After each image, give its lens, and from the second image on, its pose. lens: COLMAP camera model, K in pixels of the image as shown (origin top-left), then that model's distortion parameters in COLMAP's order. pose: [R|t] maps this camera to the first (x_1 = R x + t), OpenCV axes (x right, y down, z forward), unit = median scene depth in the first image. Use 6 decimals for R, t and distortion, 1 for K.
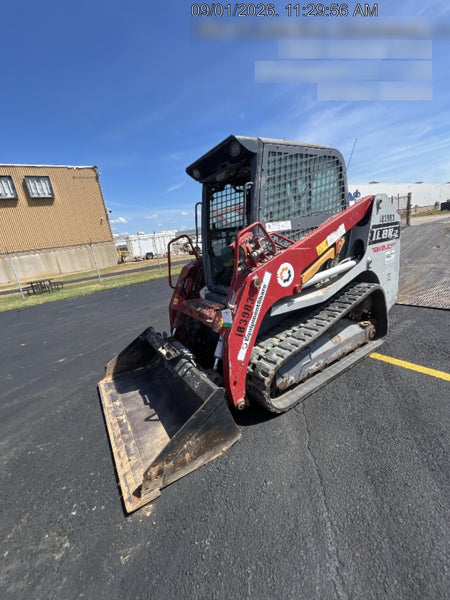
lens RADIAL K [[240.9, 0, 225.0], [0, 240.9, 300.0], [0, 0, 1]] dist [-0.003771, -0.000399]
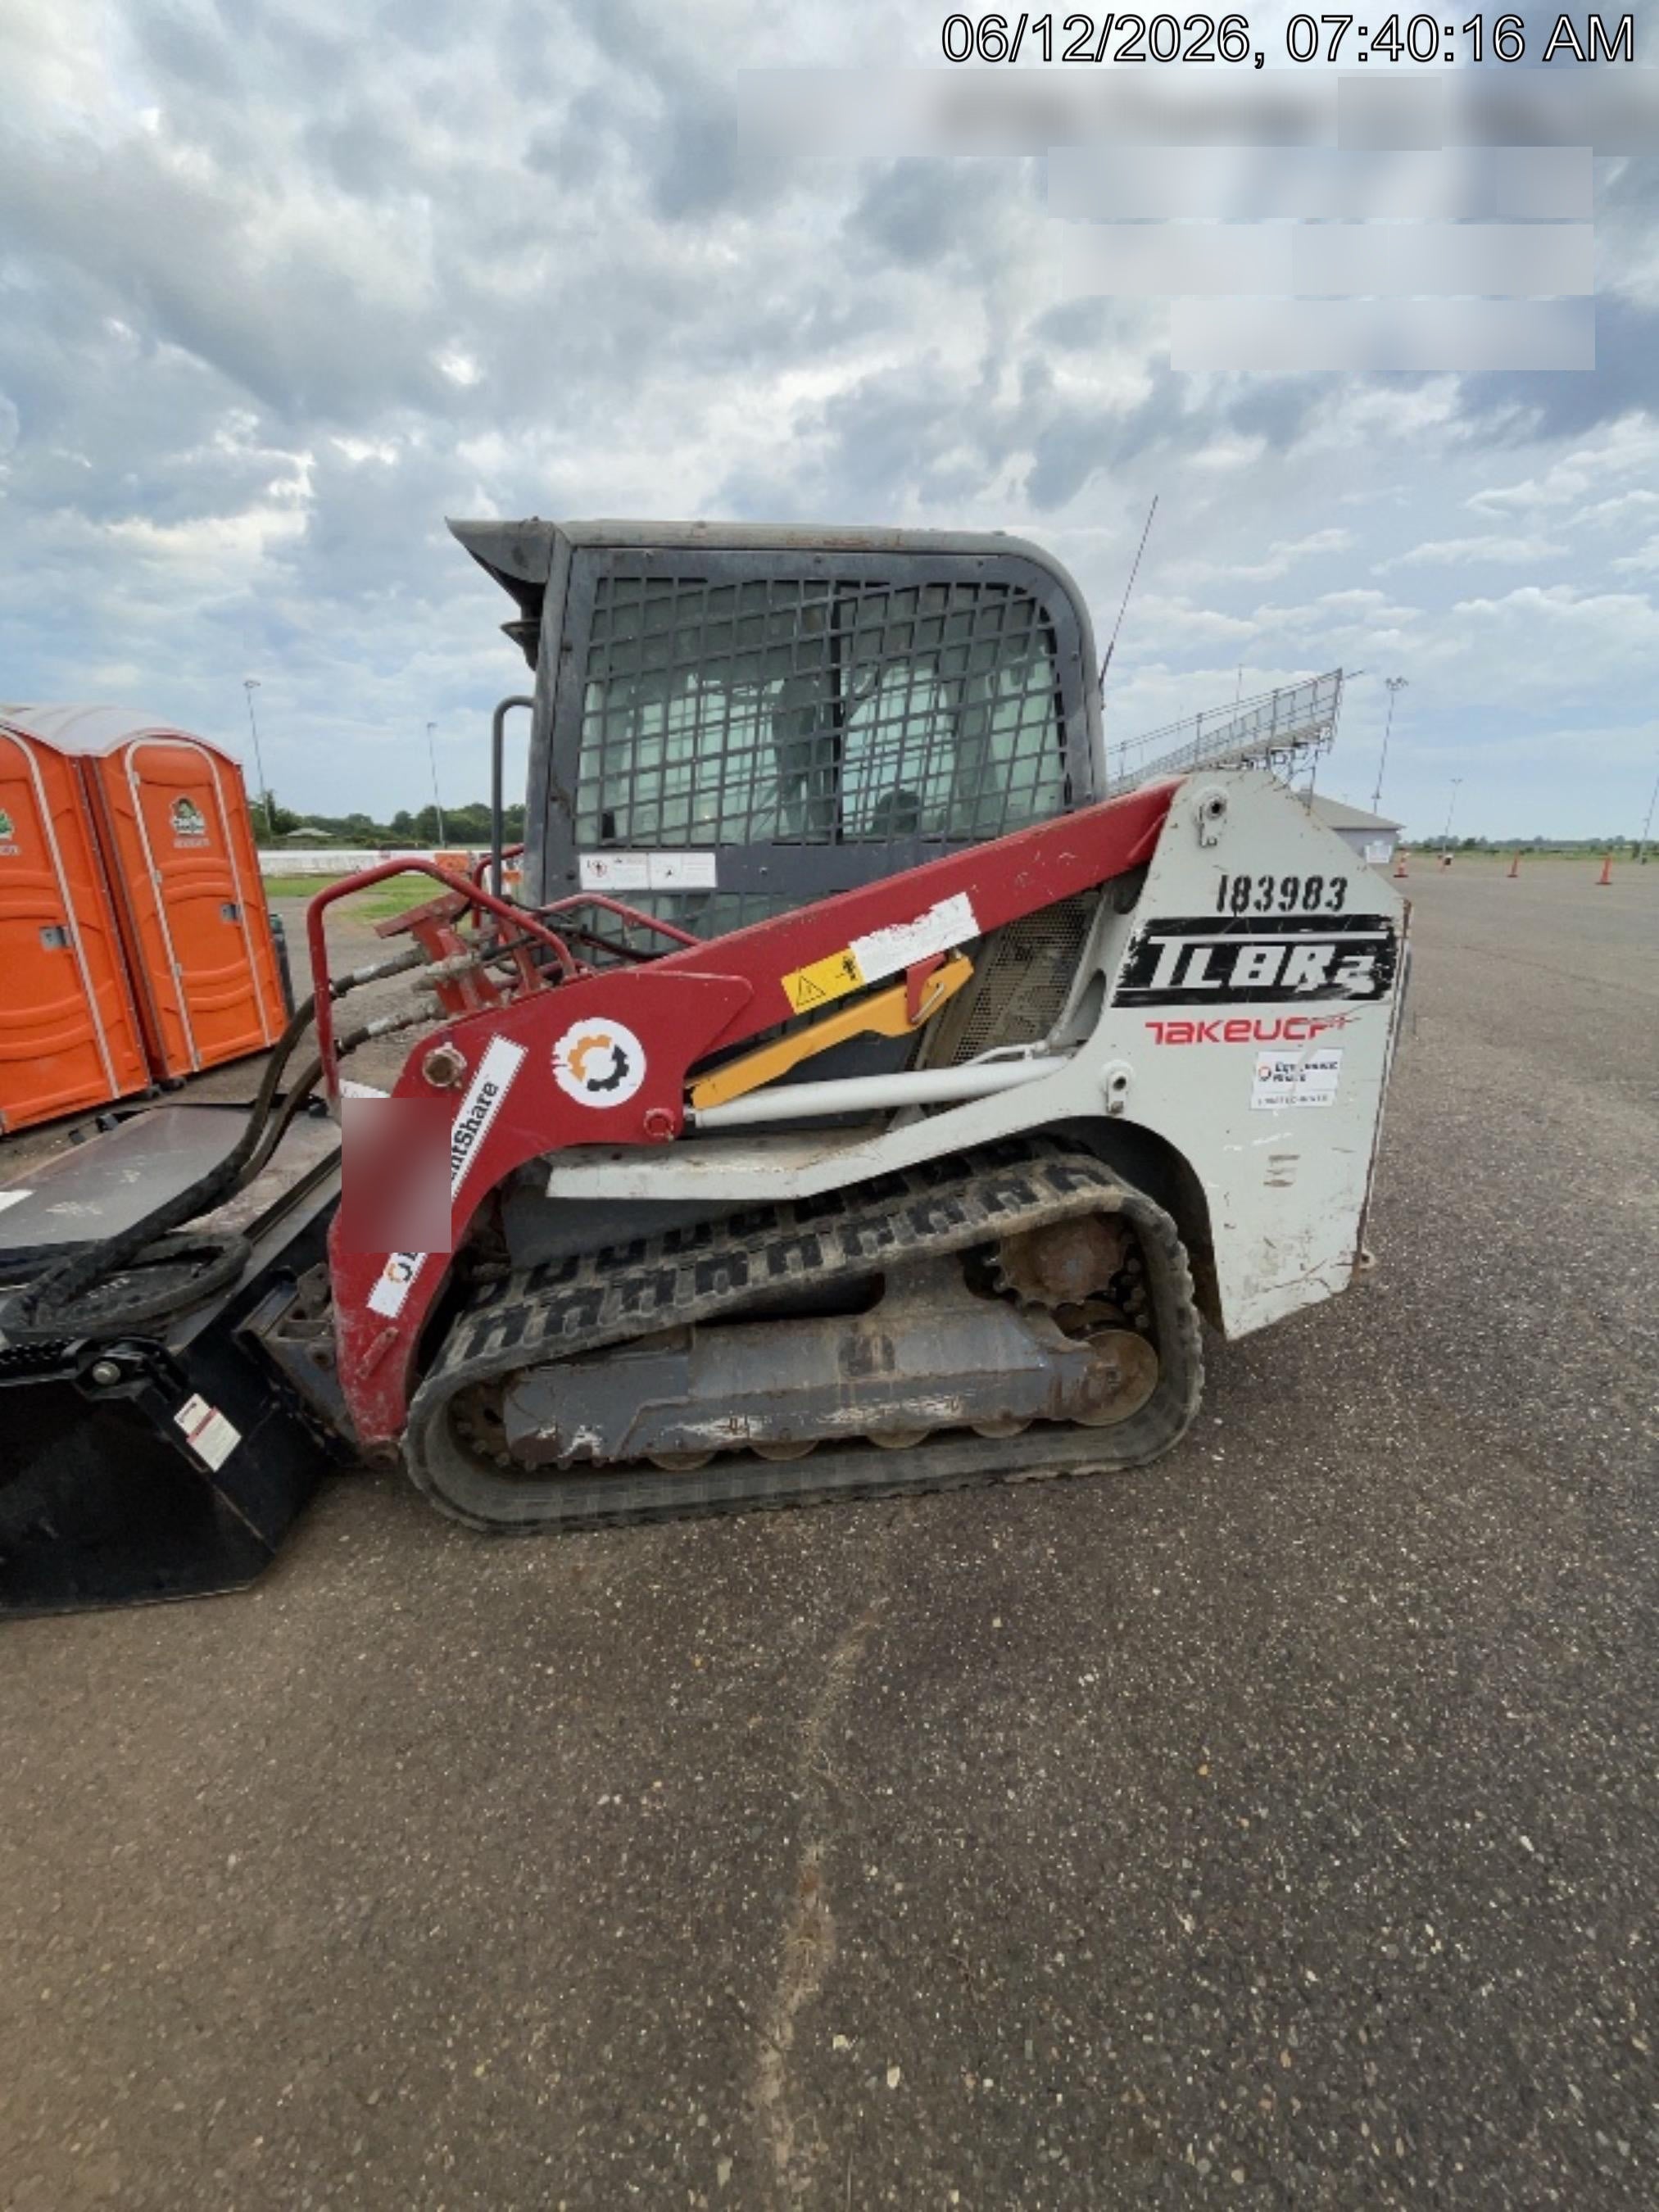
lens RADIAL K [[888.2, 0, 829.5], [0, 888.2, 1106.0], [0, 0, 1]] dist [-0.003771, -0.000399]
pose [[0.901092, 0.236542, -0.363429, 0.804281], [-0.208113, 0.971189, 0.116110, -0.214127], [0.380423, -0.028992, 0.924358, 0.189016]]
